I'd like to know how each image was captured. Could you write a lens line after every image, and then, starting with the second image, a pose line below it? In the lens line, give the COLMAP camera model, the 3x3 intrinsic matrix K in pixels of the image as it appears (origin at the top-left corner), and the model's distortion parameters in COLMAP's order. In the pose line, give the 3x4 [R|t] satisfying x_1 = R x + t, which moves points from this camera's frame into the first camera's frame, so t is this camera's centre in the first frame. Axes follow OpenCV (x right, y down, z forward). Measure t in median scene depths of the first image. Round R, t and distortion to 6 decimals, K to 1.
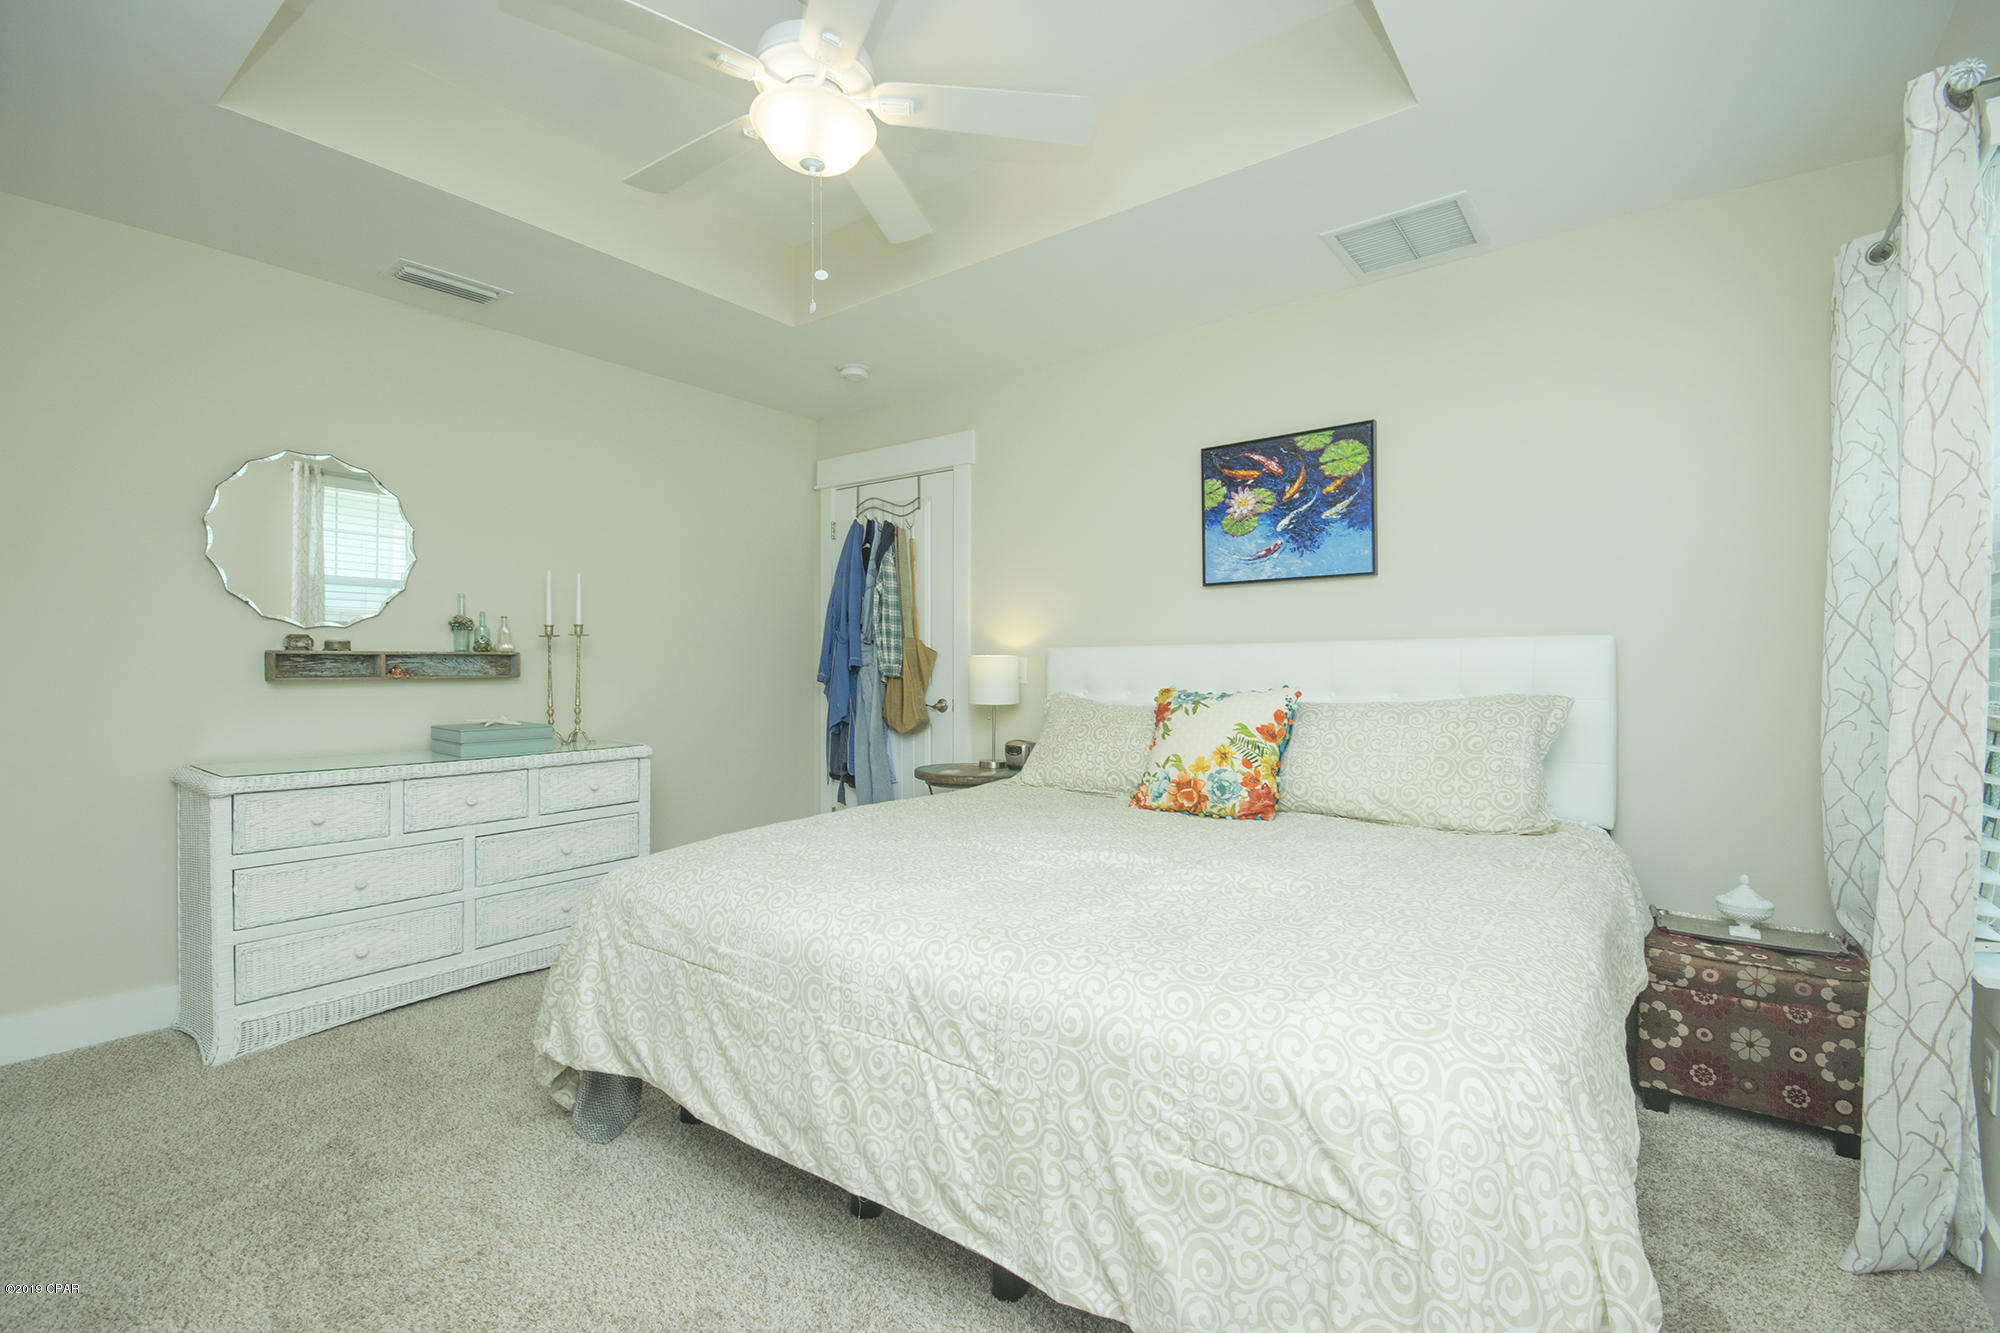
lens RADIAL K [[879.2, 0, 990.2], [0, 879.2, 668.2], [0, 0, 1]] dist [0.008915, -0.011901]
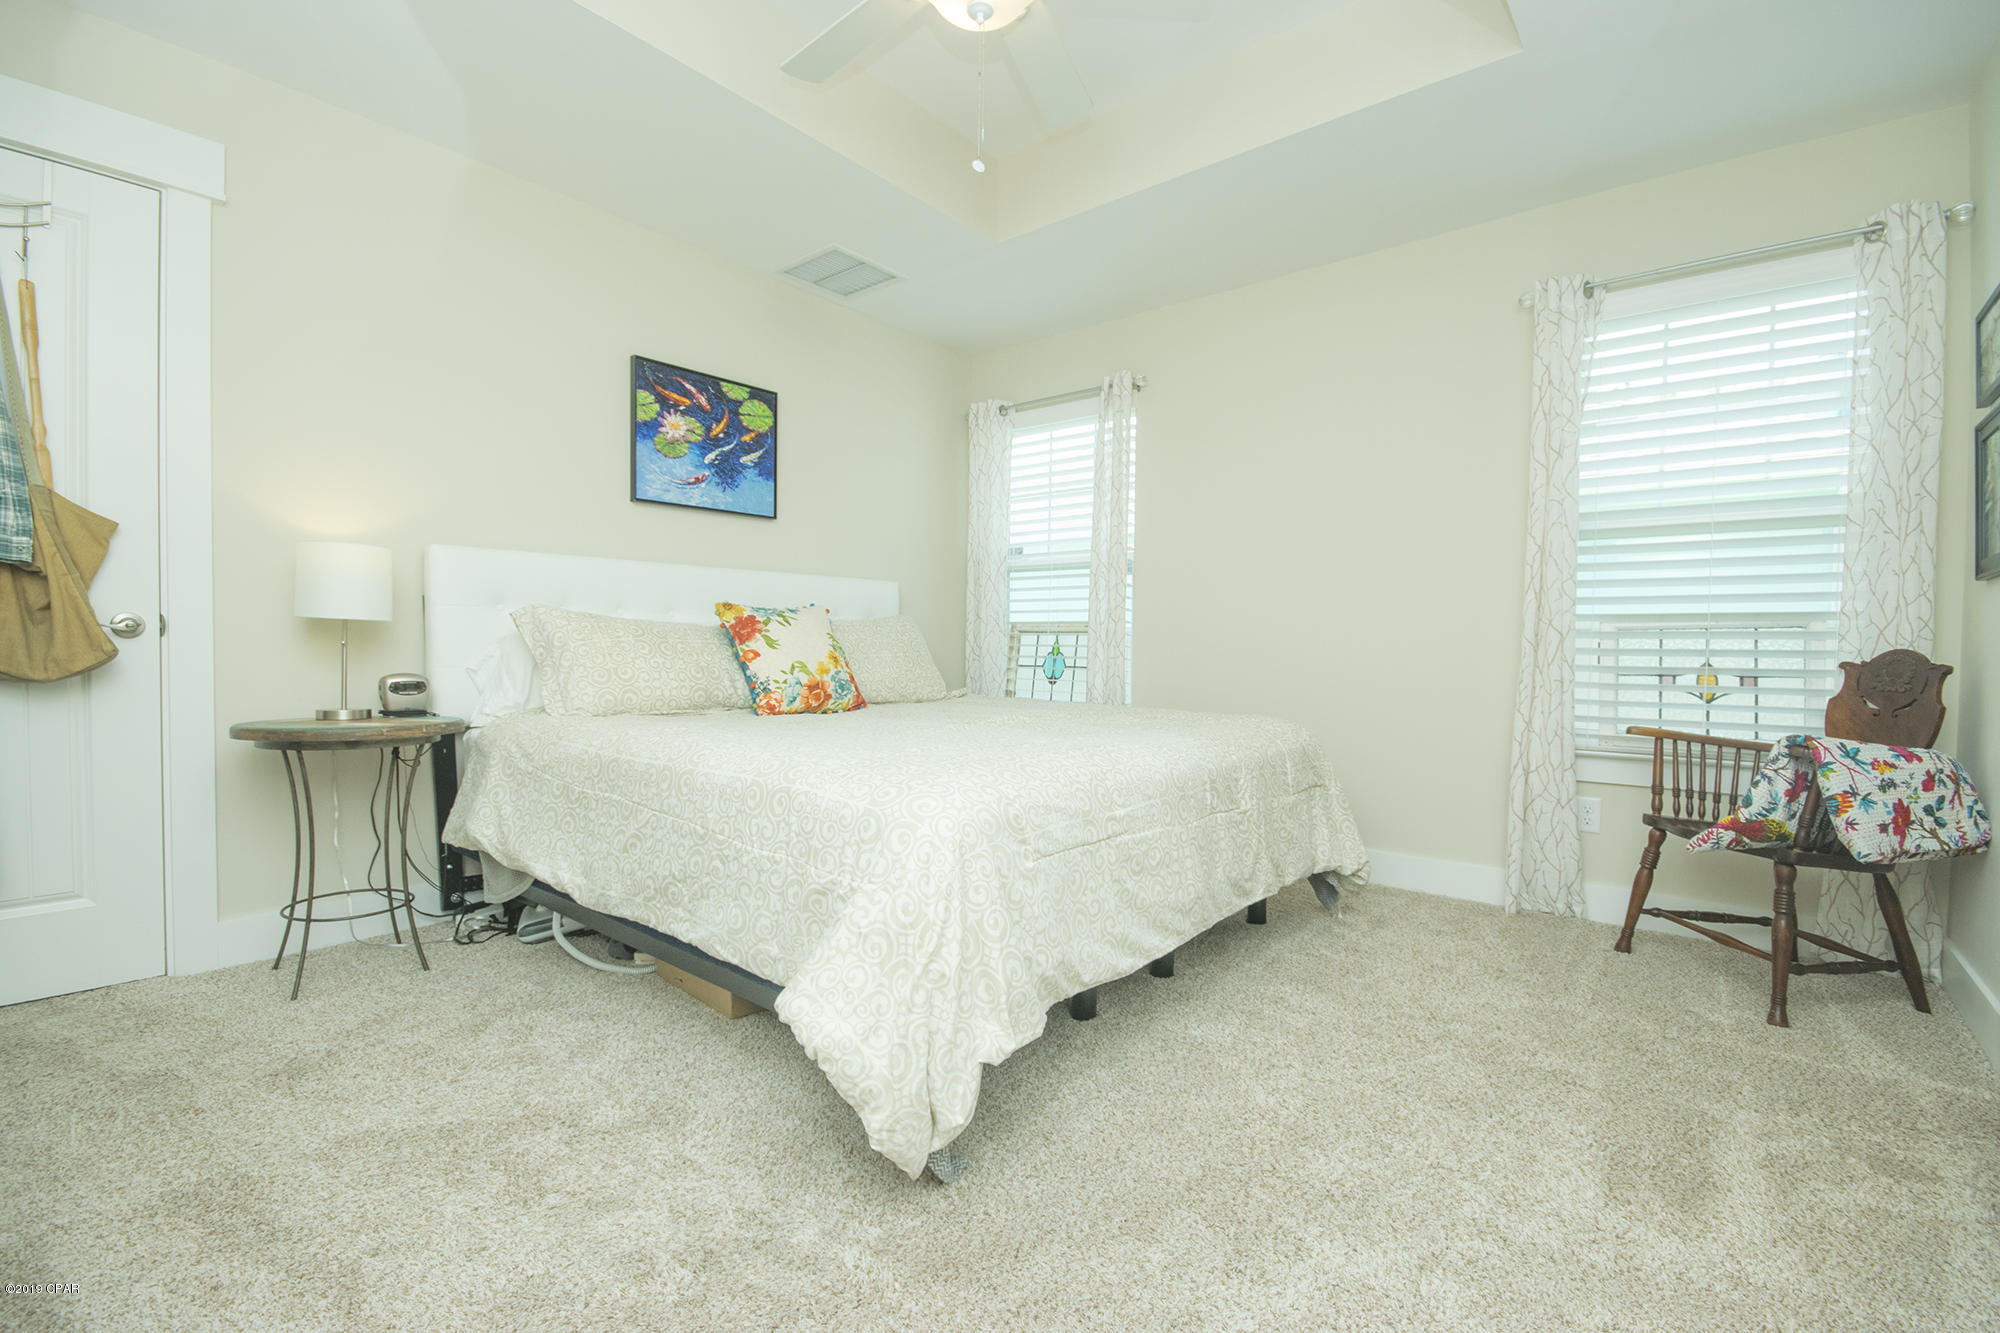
lens RADIAL K [[879.2, 0, 987.4], [0, 879.2, 662.5], [0, 0, 1]] dist [0.008915, -0.011901]
pose [[0.061233, -0.014667, 0.998016, -0.741607], [-0.012073, 0.999808, 0.015434, 0.068396], [-0.998050, -0.012995, 0.061044, 0.597748]]
